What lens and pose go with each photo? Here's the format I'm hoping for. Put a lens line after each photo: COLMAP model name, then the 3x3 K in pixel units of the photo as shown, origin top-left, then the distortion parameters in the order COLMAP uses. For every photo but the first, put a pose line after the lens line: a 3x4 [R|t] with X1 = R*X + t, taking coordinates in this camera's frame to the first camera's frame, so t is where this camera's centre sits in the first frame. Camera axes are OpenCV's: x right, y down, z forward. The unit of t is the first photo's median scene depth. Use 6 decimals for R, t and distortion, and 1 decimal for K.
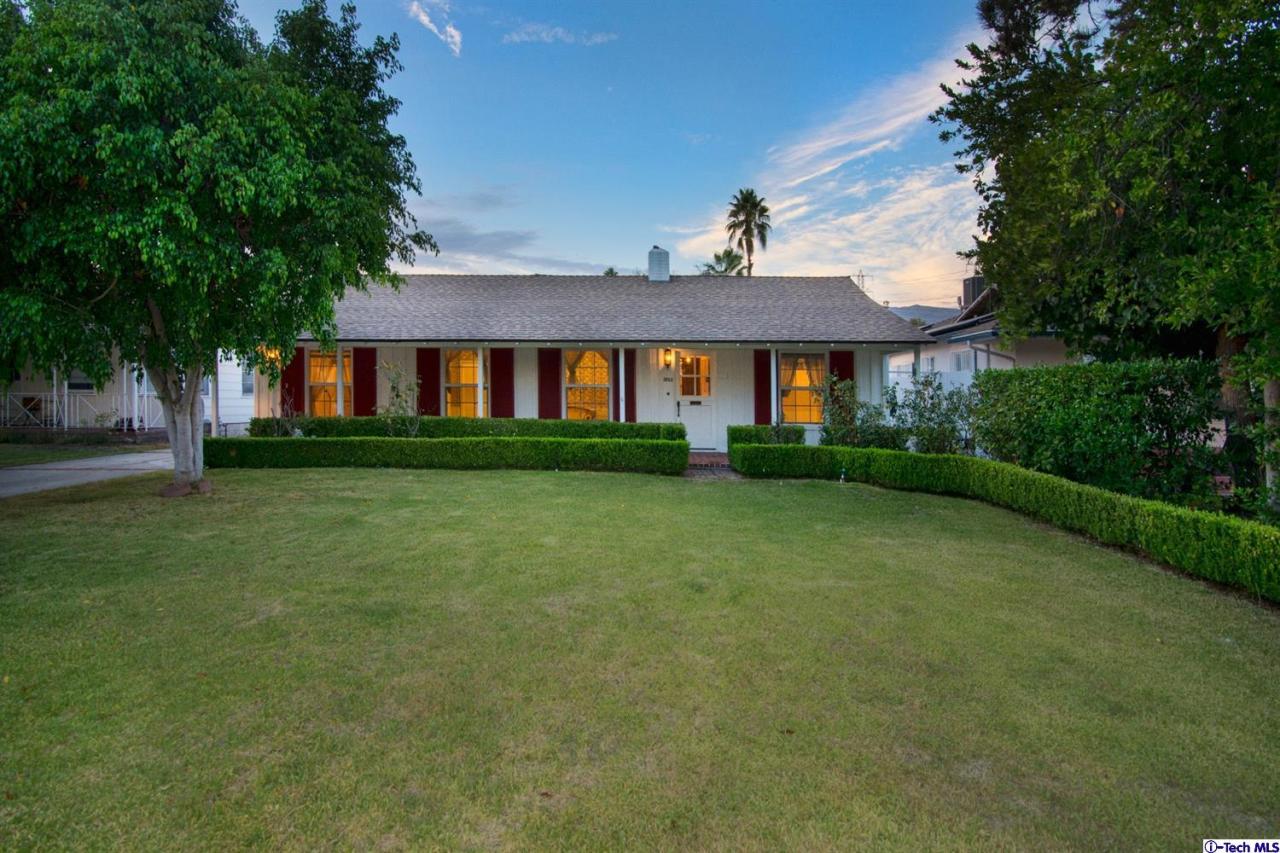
lens RADIAL K [[793.5, 0, 641.1], [0, 793.5, 405.8], [0, 0, 1]] dist [-0.019982, -0.000122]
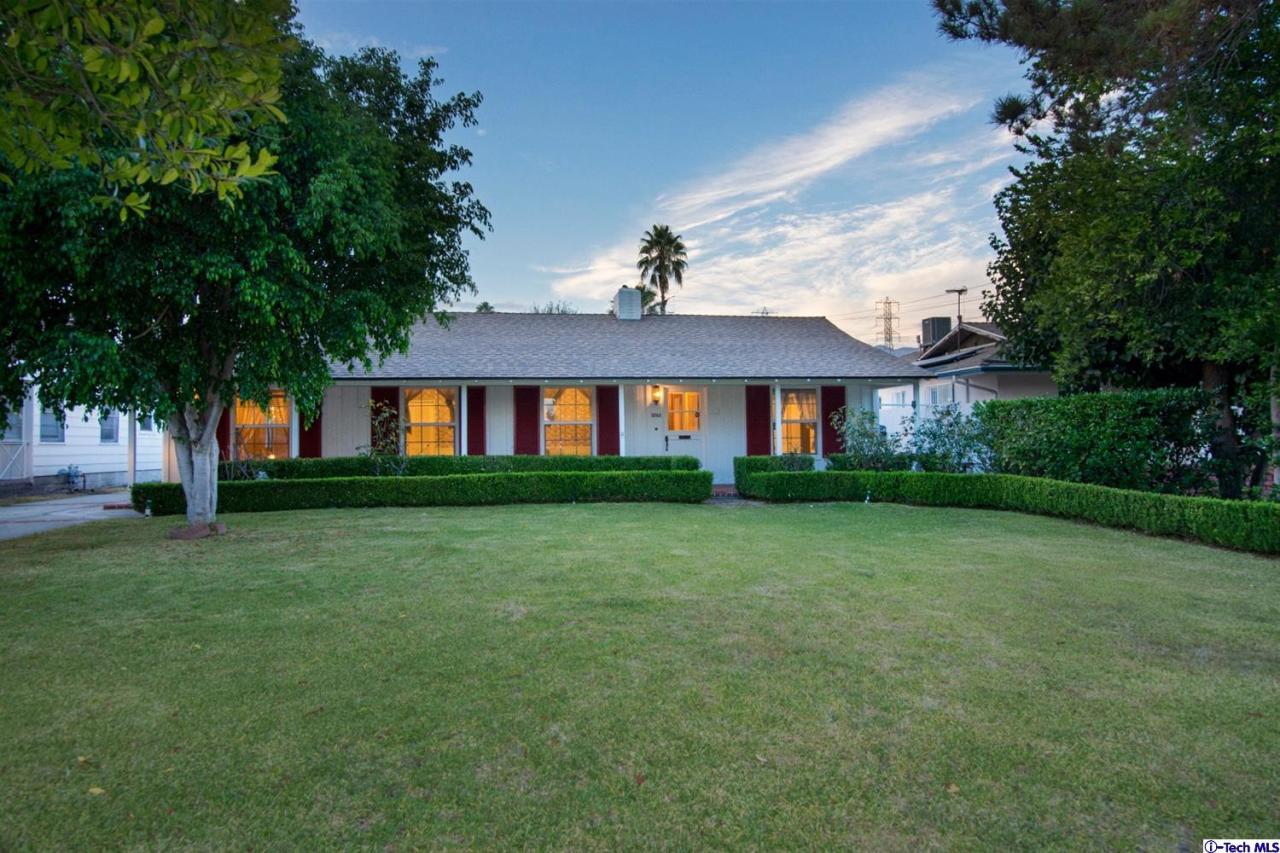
lens RADIAL K [[830.0, 0, 640.0], [0, 830.0, 426.5], [0, 0, 1]] dist [-0.004154, 0.000602]
pose [[0.990822, -0.012930, 0.134553, -0.169264], [0.016222, 0.999595, -0.023401, 0.008559], [-0.134196, 0.025368, 0.990630, -0.088717]]
